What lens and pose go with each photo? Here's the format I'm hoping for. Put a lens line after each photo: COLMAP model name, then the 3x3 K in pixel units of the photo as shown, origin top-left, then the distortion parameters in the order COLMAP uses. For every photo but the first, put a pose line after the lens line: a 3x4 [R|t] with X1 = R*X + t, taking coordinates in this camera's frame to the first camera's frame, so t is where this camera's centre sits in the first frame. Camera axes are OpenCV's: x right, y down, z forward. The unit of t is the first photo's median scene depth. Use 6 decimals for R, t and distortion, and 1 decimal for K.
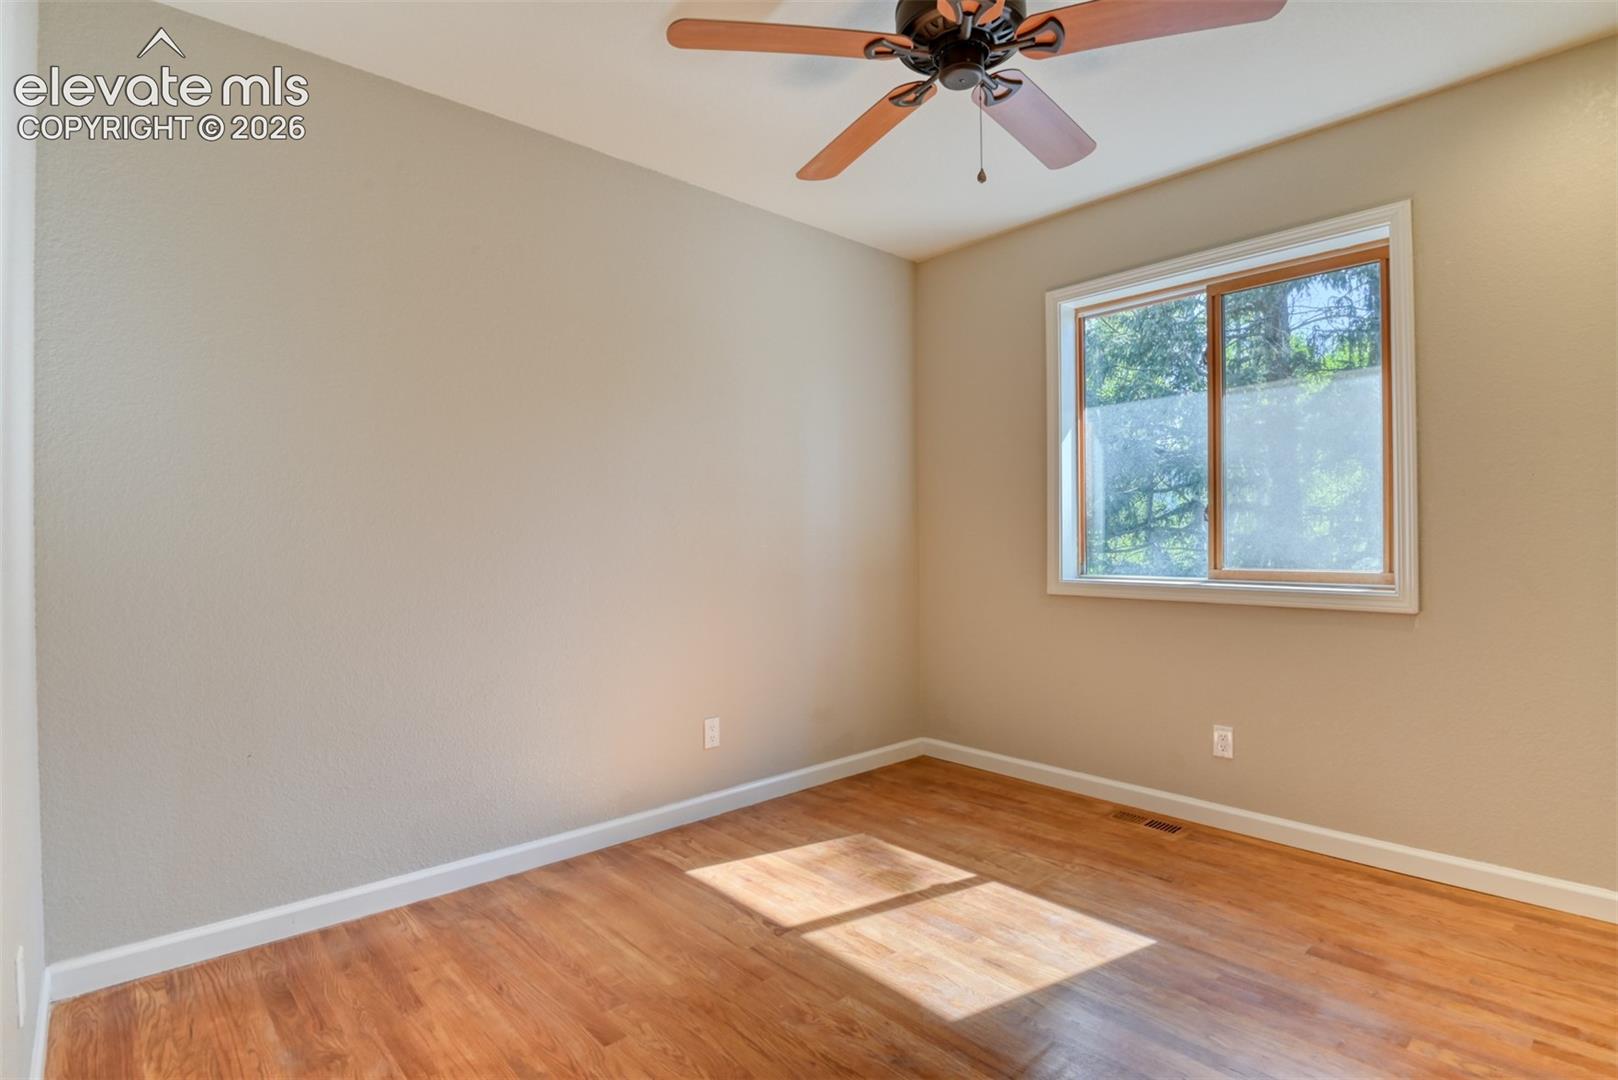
lens RADIAL K [[797.5, 0, 819.4], [0, 797.5, 535.7], [0, 0, 1]] dist [-0.024301, -0.004864]
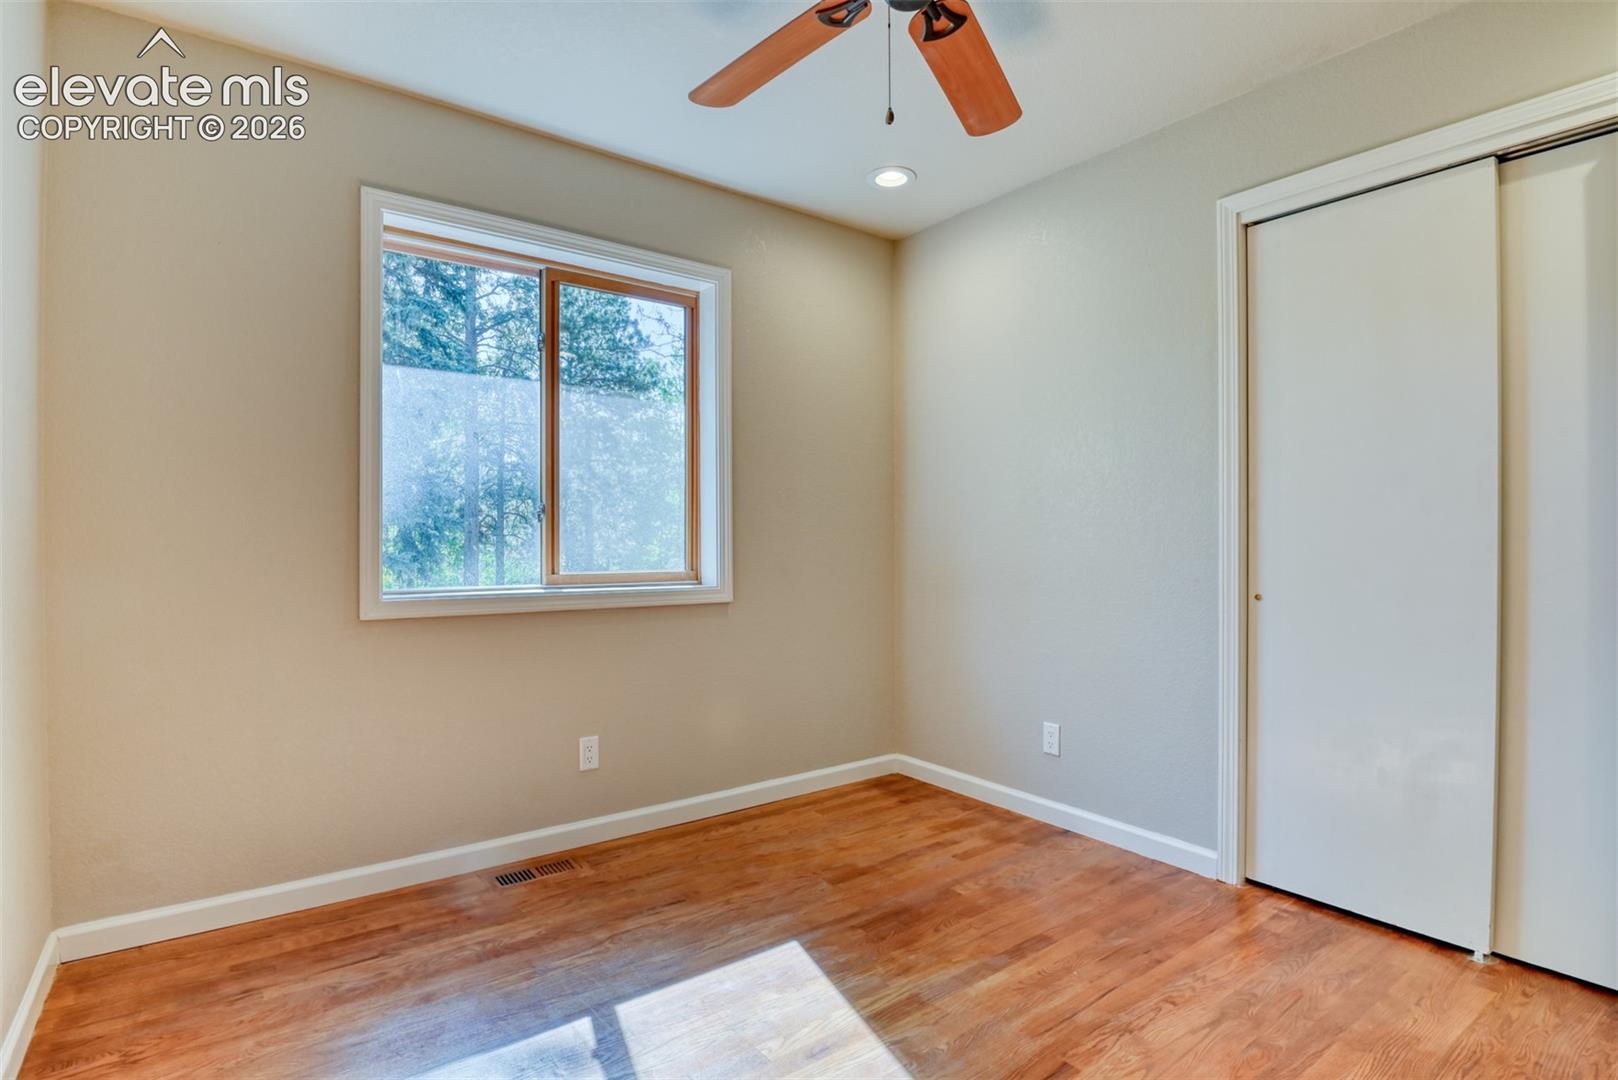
lens RADIAL K [[797.5, 0, 783.7], [0, 797.5, 553.0], [0, 0, 1]] dist [-0.024301, -0.004864]
pose [[0.111364, -0.009830, 0.993731, -0.489984], [-0.004127, 0.999938, 0.010353, 0.007664], [-0.993771, -0.005254, 0.111316, 0.773273]]
